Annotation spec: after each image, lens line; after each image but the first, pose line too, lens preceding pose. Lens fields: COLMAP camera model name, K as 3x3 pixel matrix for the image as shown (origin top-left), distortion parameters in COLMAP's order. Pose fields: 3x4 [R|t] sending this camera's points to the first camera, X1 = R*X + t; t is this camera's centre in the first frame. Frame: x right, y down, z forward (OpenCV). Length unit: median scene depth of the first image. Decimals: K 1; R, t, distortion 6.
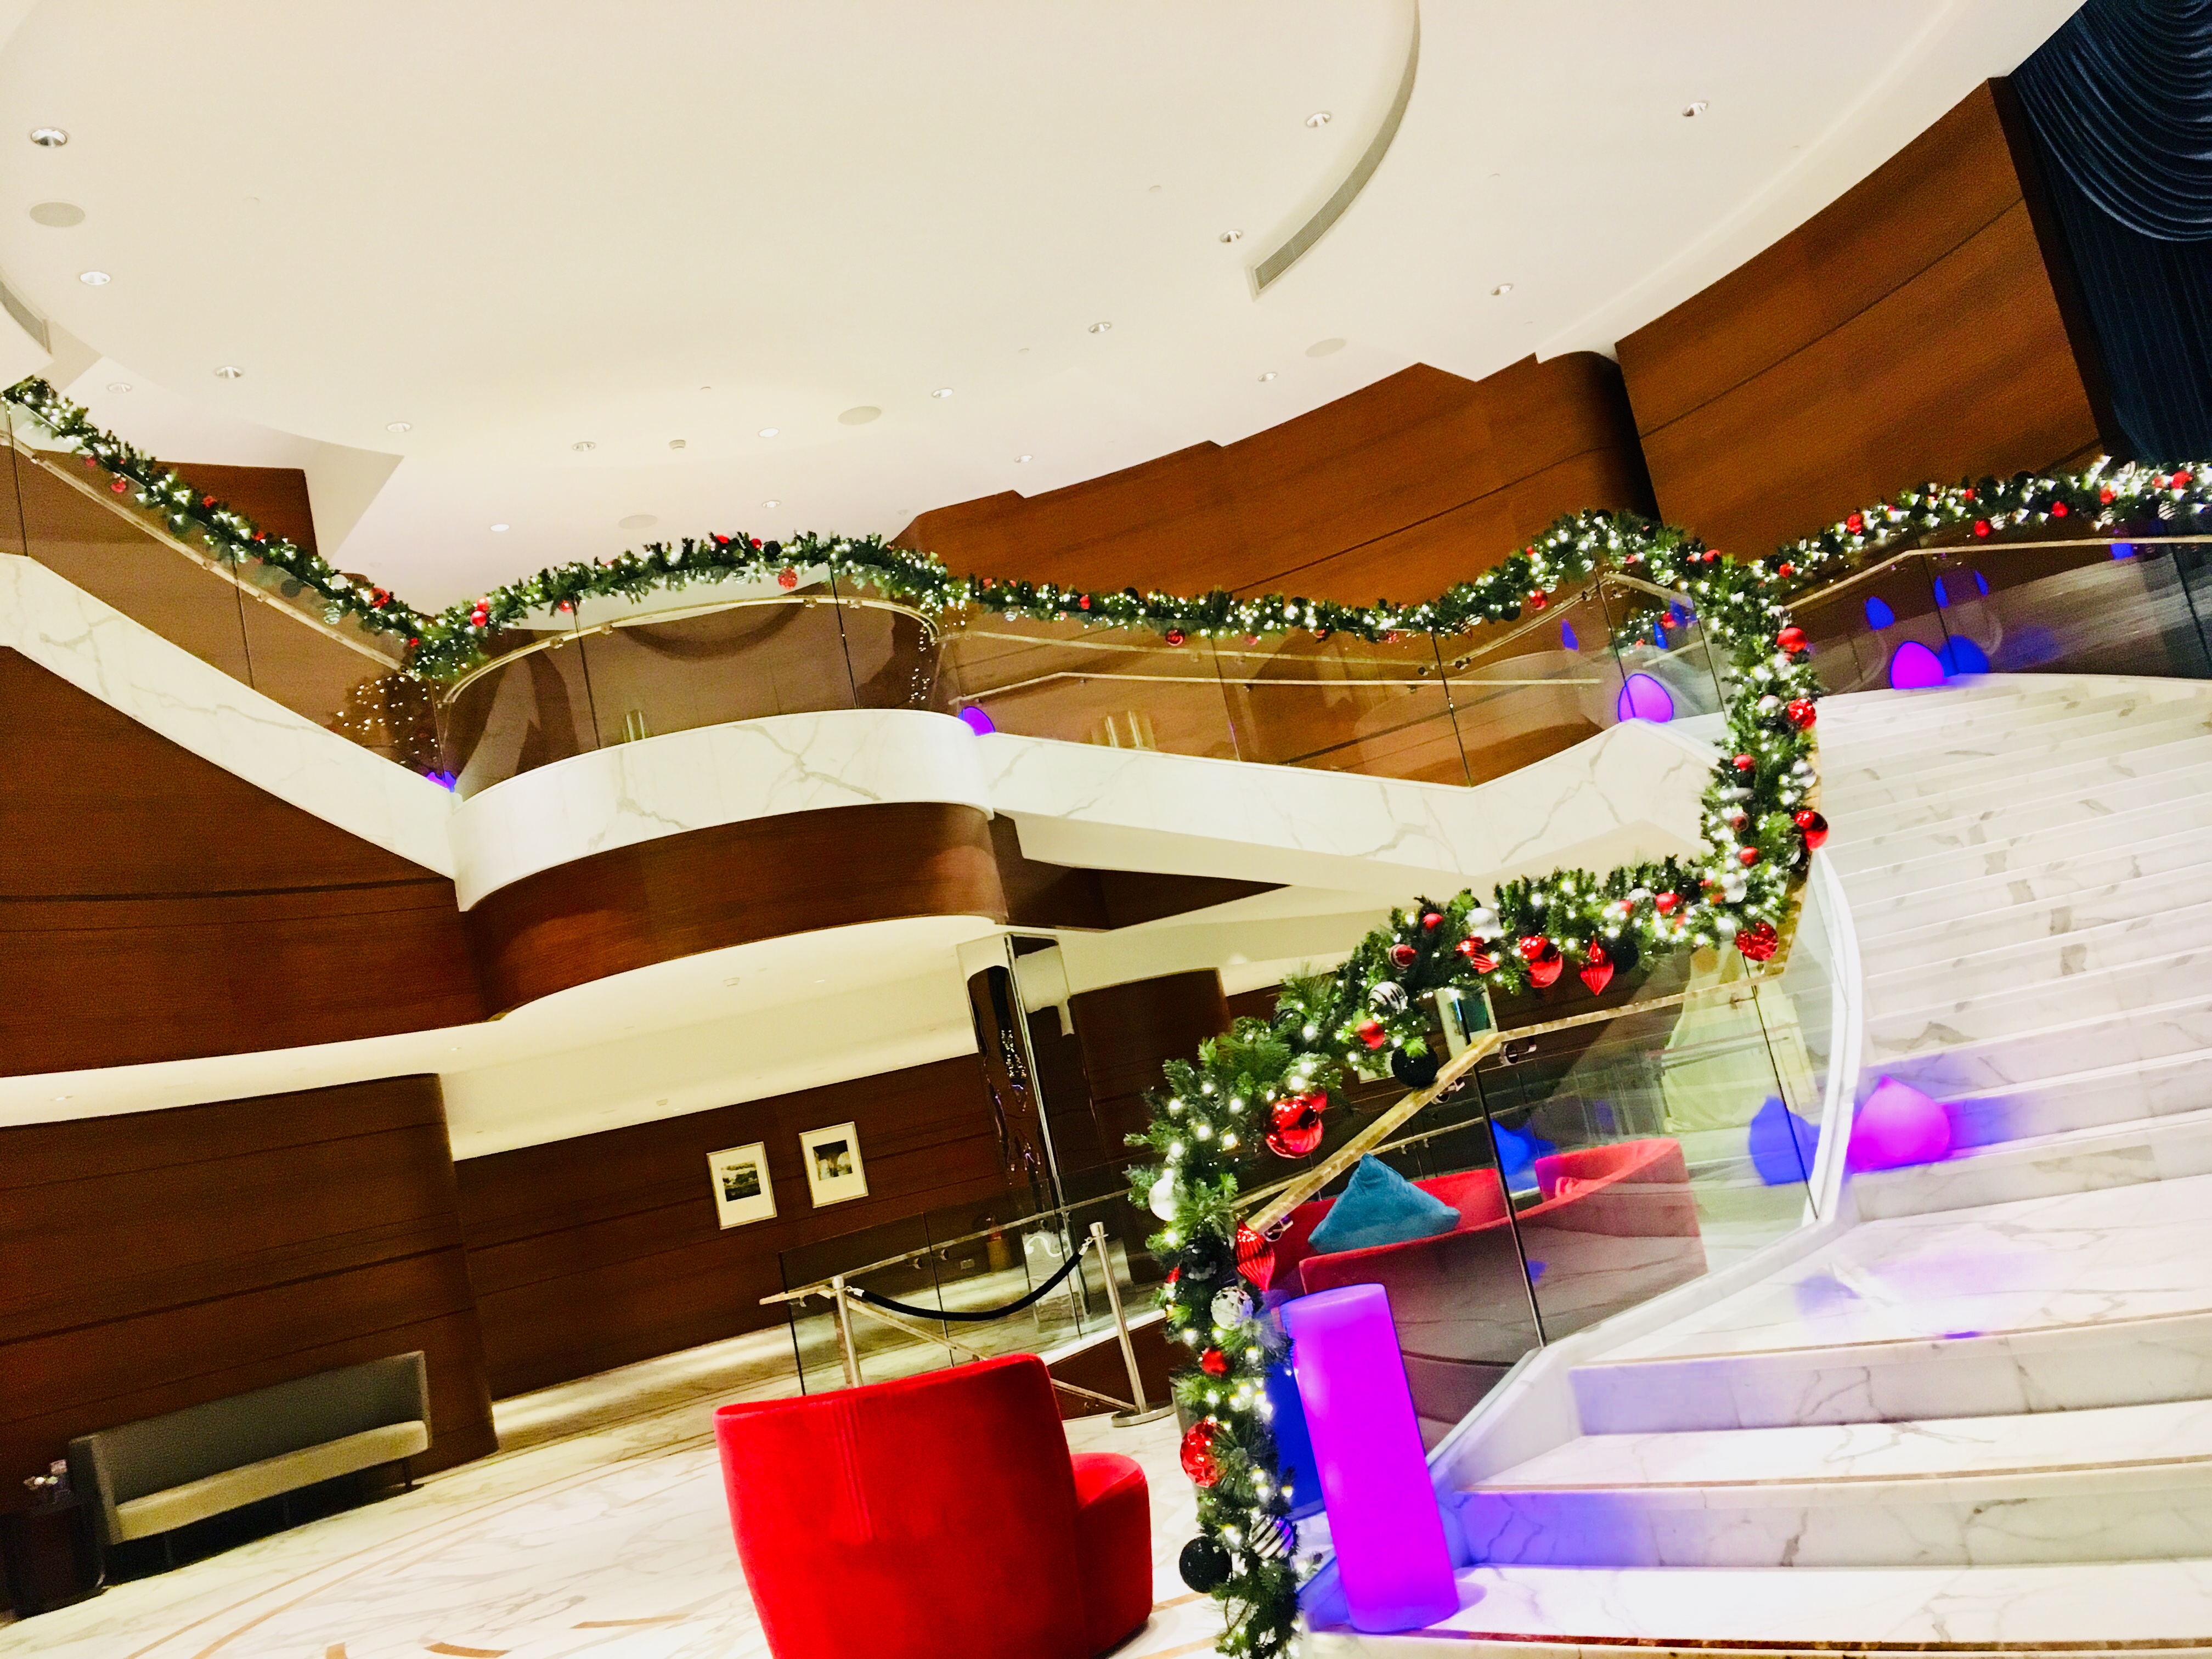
lens RADIAL K [[1857.8, 0, 1106.0], [0, 1857.8, 829.5], [0, 0, 1]] dist [-0.010139, -0.006337]
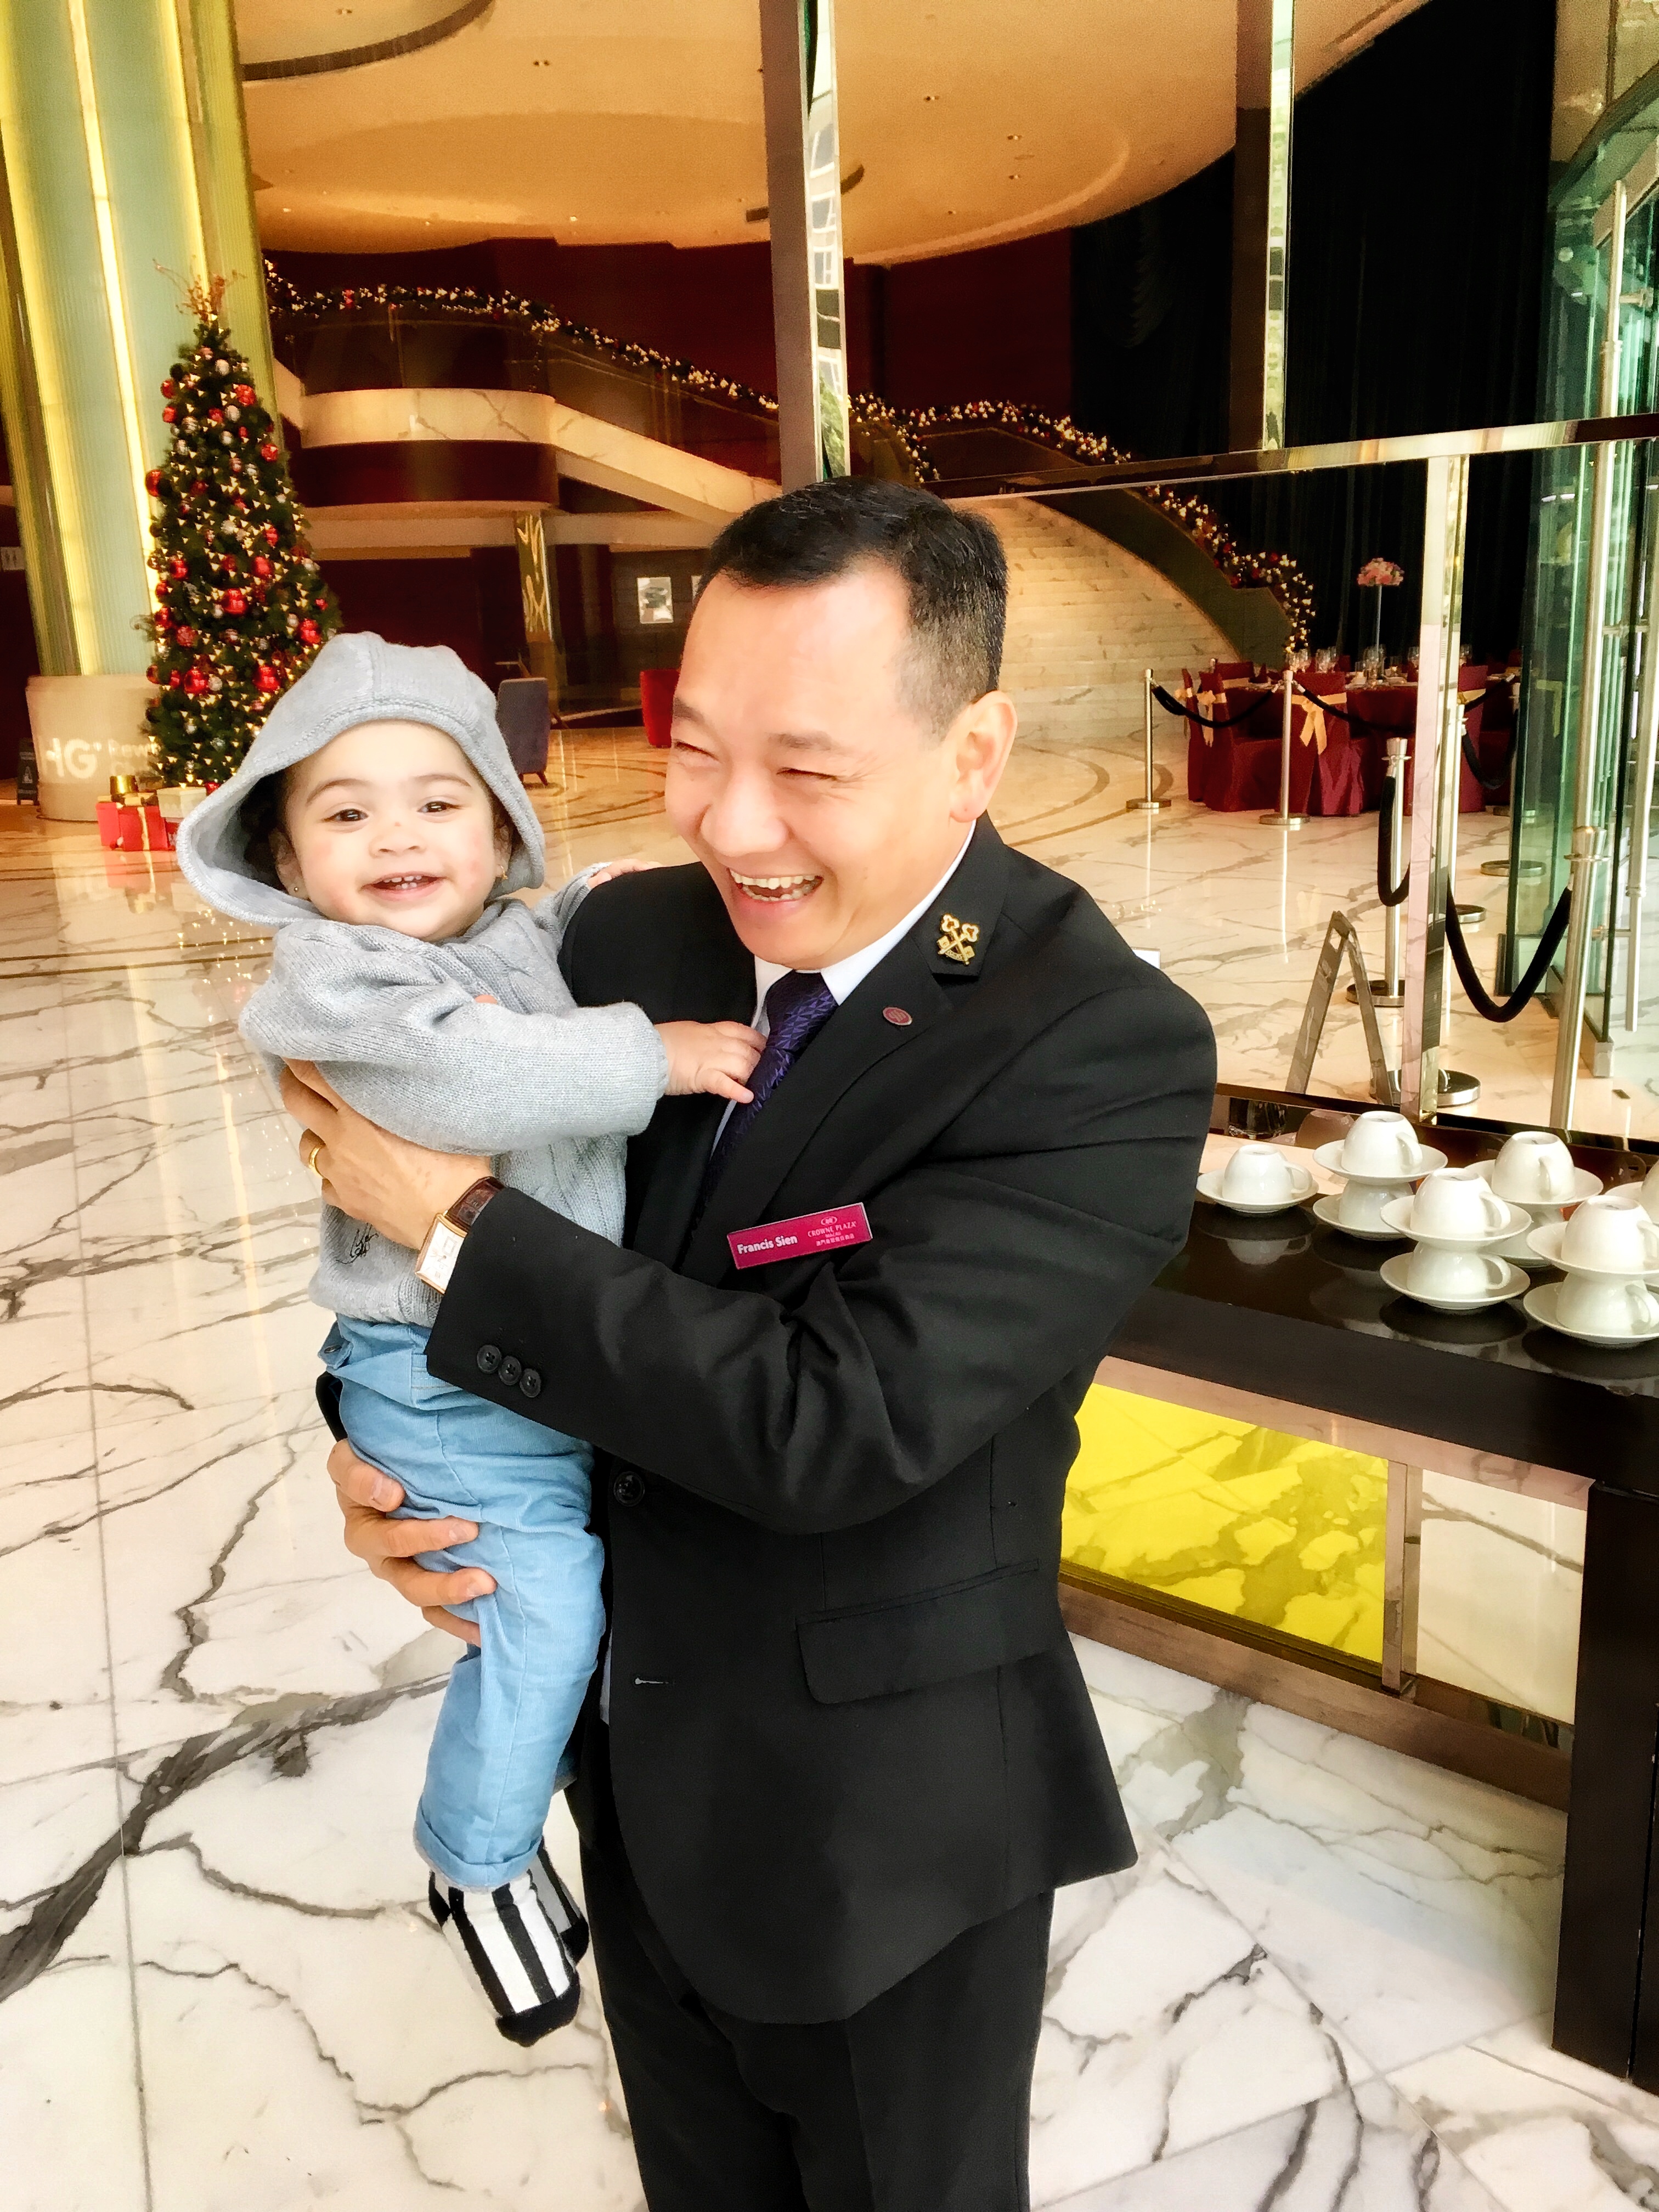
lens RADIAL K [[1857.8, 0, 829.5], [0, 1857.8, 1106.0], [0, 0, 1]] dist [-0.010139, -0.006337]
pose [[0.922758, 0.077662, 0.377474, -0.541348], [-0.207469, 0.925542, 0.316746, -0.052481], [-0.324769, -0.370594, 0.870164, -1.213817]]
